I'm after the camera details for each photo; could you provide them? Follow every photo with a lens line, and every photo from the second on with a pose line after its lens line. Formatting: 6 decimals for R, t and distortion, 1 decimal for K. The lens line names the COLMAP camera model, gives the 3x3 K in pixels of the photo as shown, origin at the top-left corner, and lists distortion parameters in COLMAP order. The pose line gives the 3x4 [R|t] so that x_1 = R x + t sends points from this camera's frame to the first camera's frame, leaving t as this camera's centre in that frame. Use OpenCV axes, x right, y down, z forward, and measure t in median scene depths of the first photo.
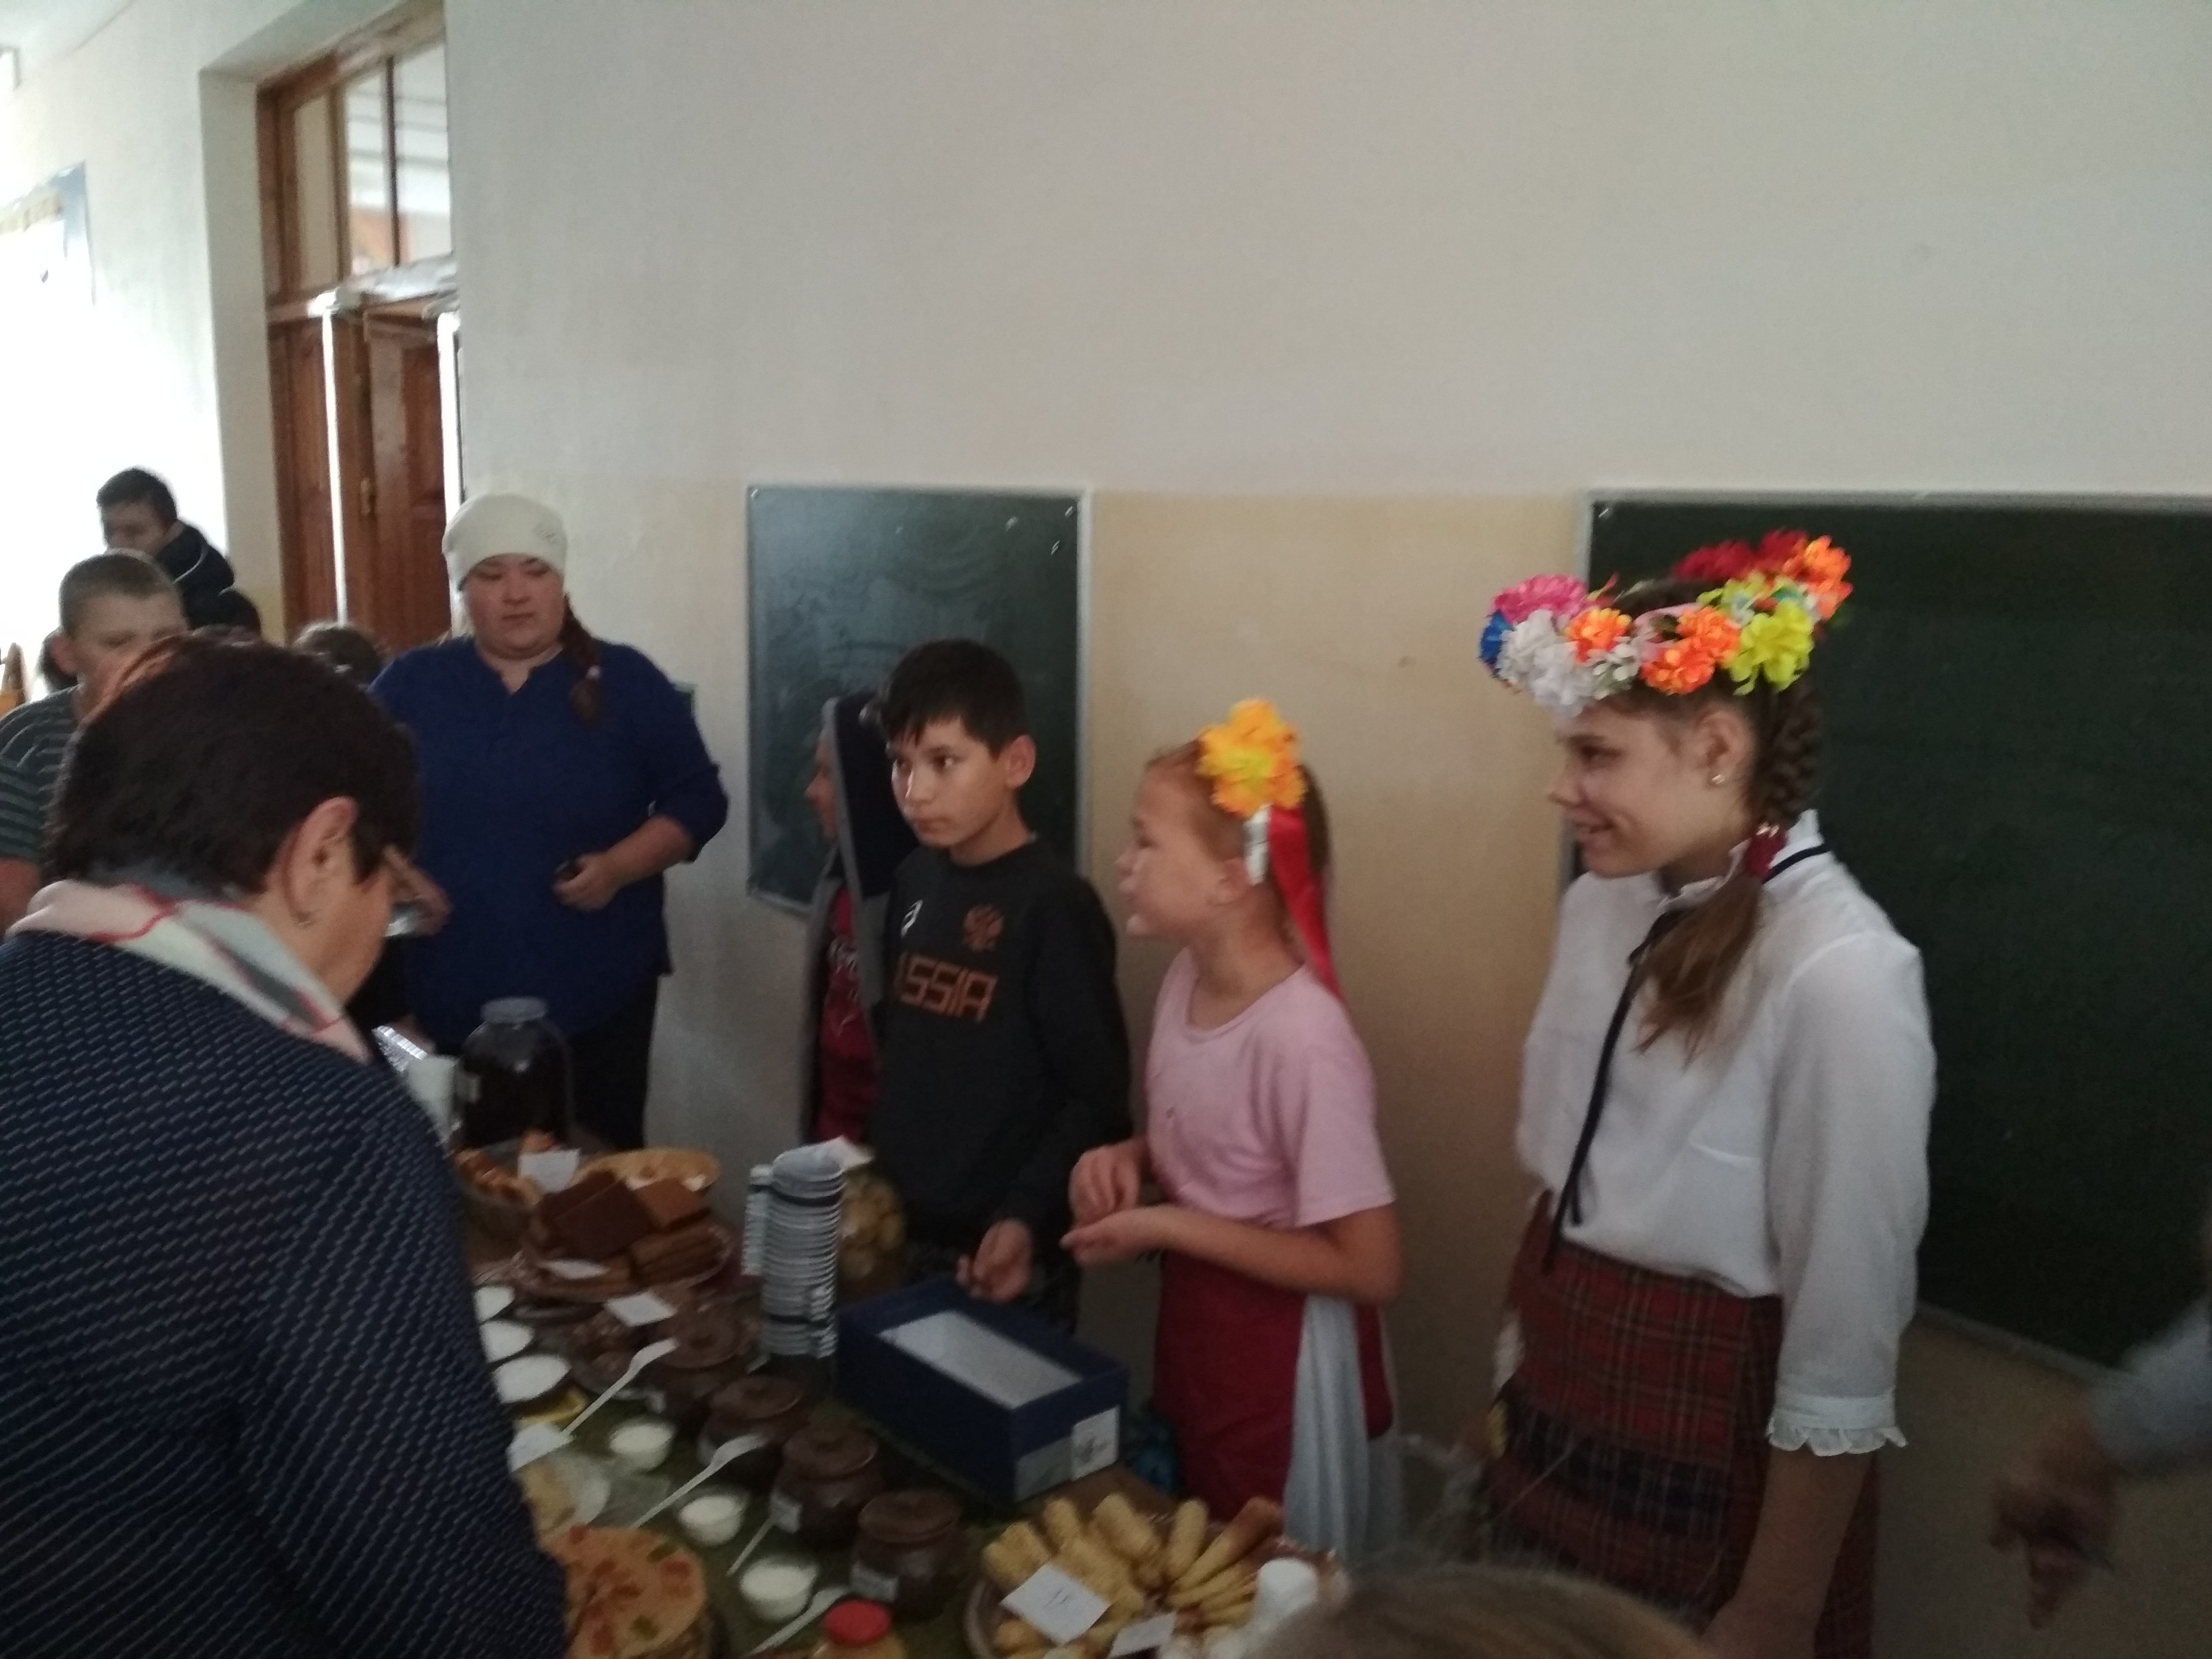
lens RADIAL K [[1901.0, 0, 1106.0], [0, 1901.0, 829.5], [0, 0, 1]] dist [0.101047, 0.004561]
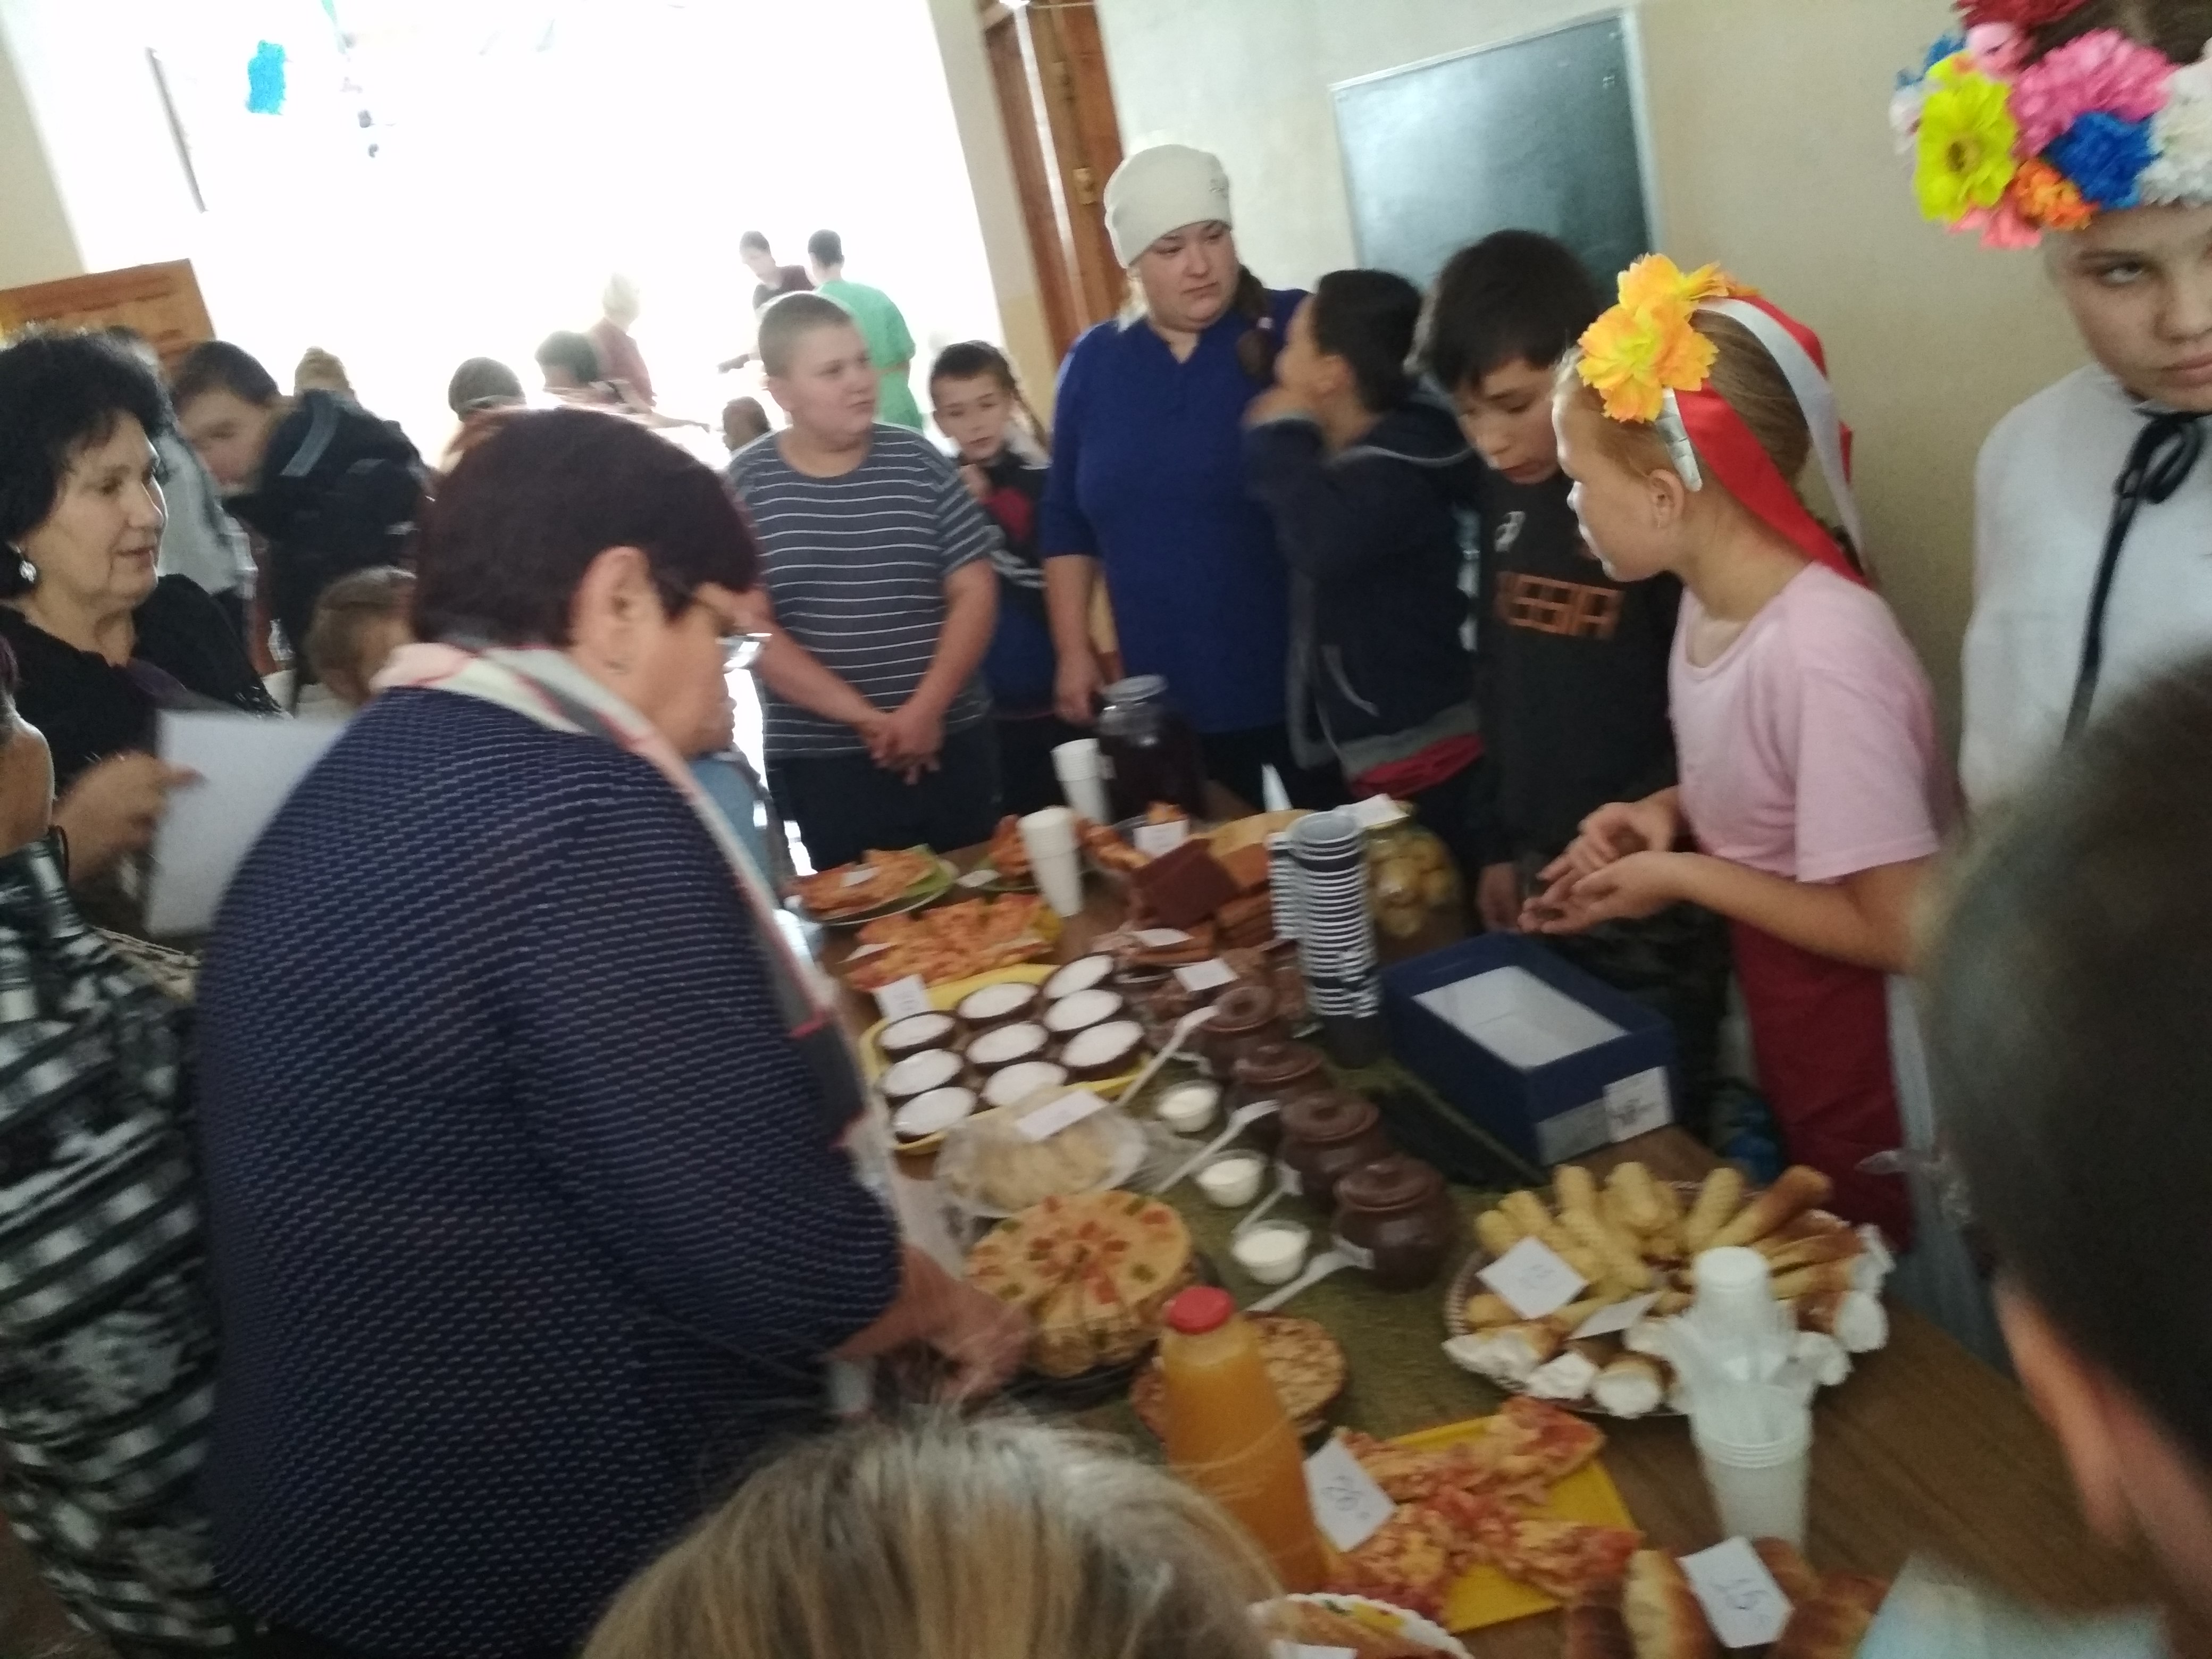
lens RADIAL K [[1901.0, 0, 1106.0], [0, 1901.0, 829.5], [0, 0, 1]] dist [0.101047, 0.004561]
pose [[0.883574, -0.079019, -0.461577, 0.202676], [0.167962, 0.973555, 0.154855, 0.010925], [0.437133, -0.214354, 0.873480, 0.127943]]
